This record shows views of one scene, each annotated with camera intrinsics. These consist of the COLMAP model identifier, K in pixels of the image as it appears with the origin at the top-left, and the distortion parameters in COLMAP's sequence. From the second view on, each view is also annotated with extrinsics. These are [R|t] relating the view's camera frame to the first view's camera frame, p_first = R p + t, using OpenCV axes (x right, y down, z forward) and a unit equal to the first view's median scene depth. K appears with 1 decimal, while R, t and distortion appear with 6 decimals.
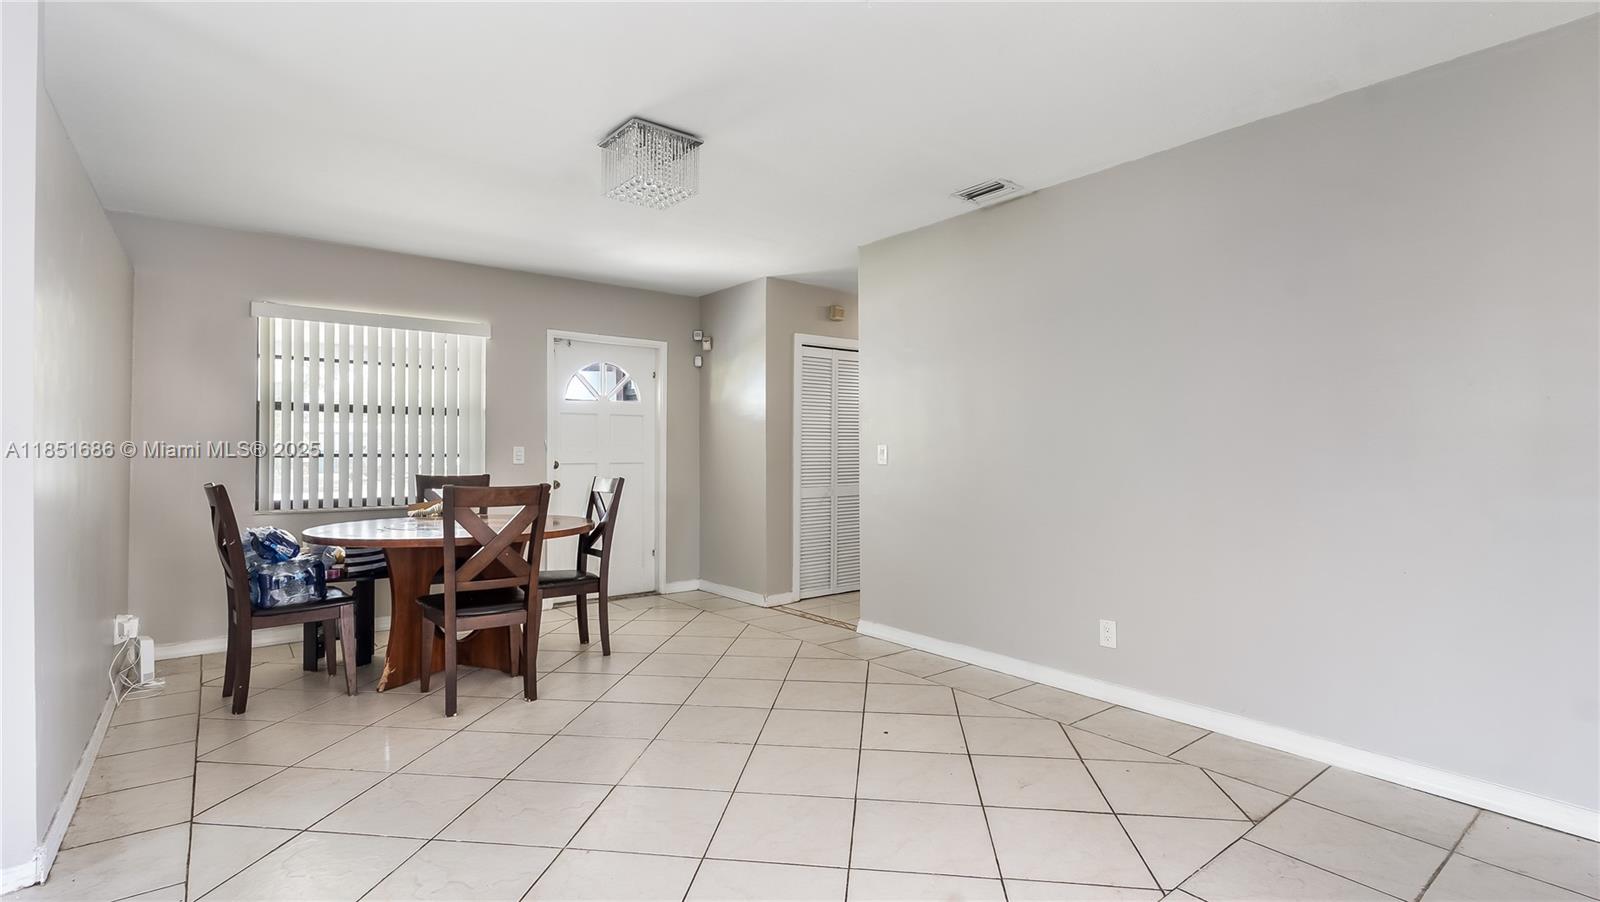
lens RADIAL K [[743.5, 0, 800.8], [0, 743.5, 444.8], [0, 0, 1]] dist [-0.006627, 0.000368]
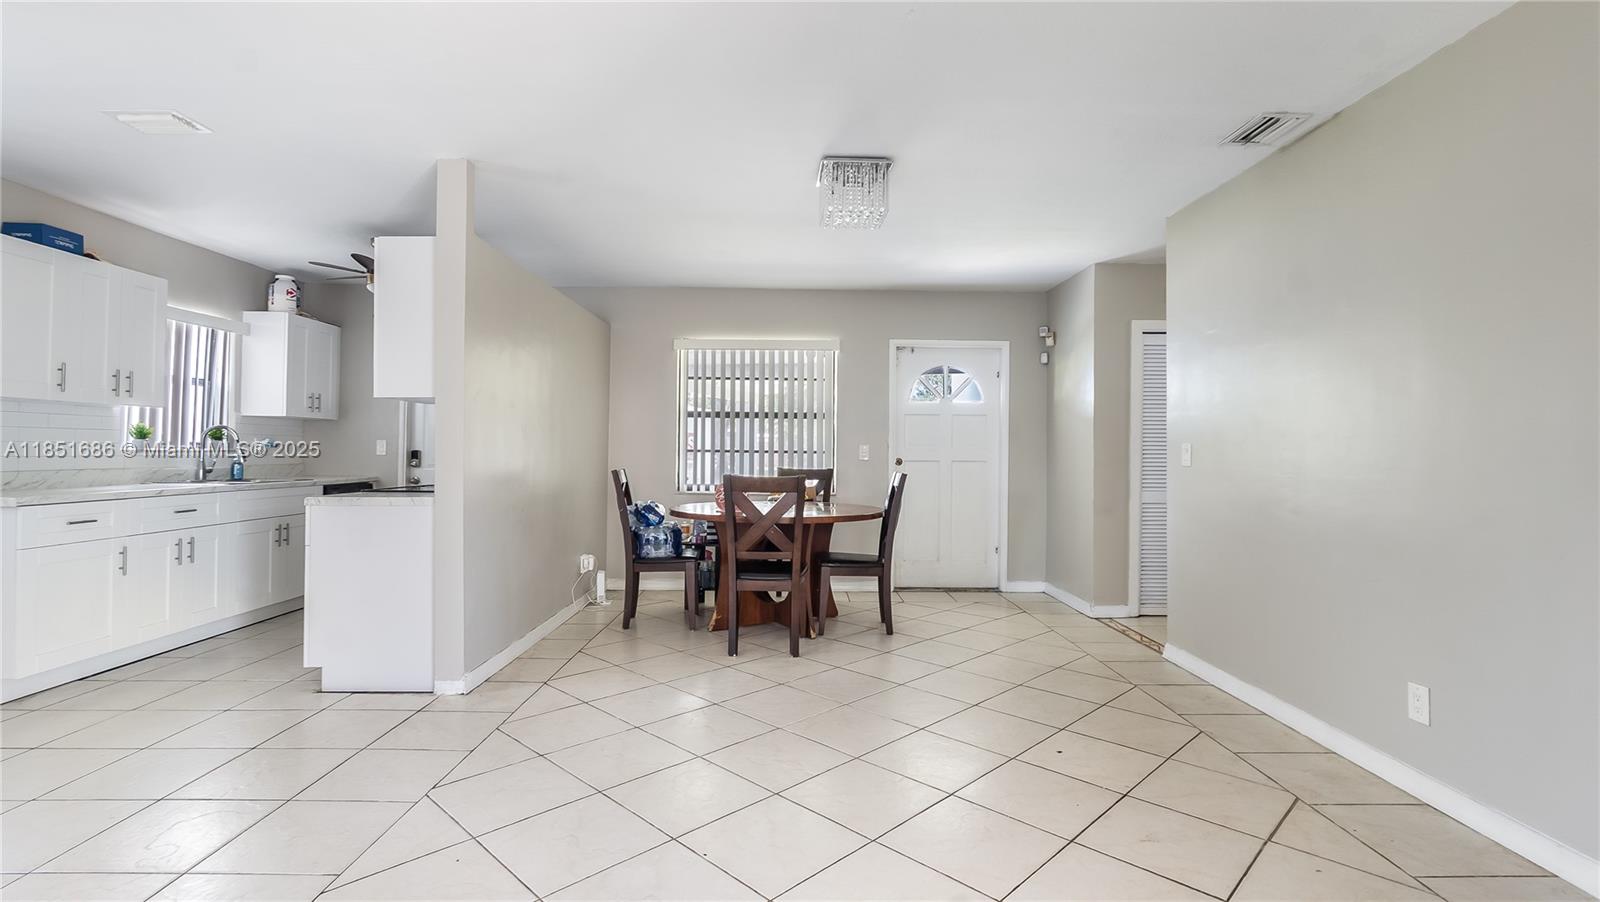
lens RADIAL K [[743.5, 0, 800.8], [0, 743.5, 444.8], [0, 0, 1]] dist [-0.006627, 0.000368]
pose [[0.792388, 0.001830, -0.610015, 0.309728], [-0.001851, 0.999998, 0.000597, 0.002391], [0.610015, 0.000656, 0.792390, 0.049285]]
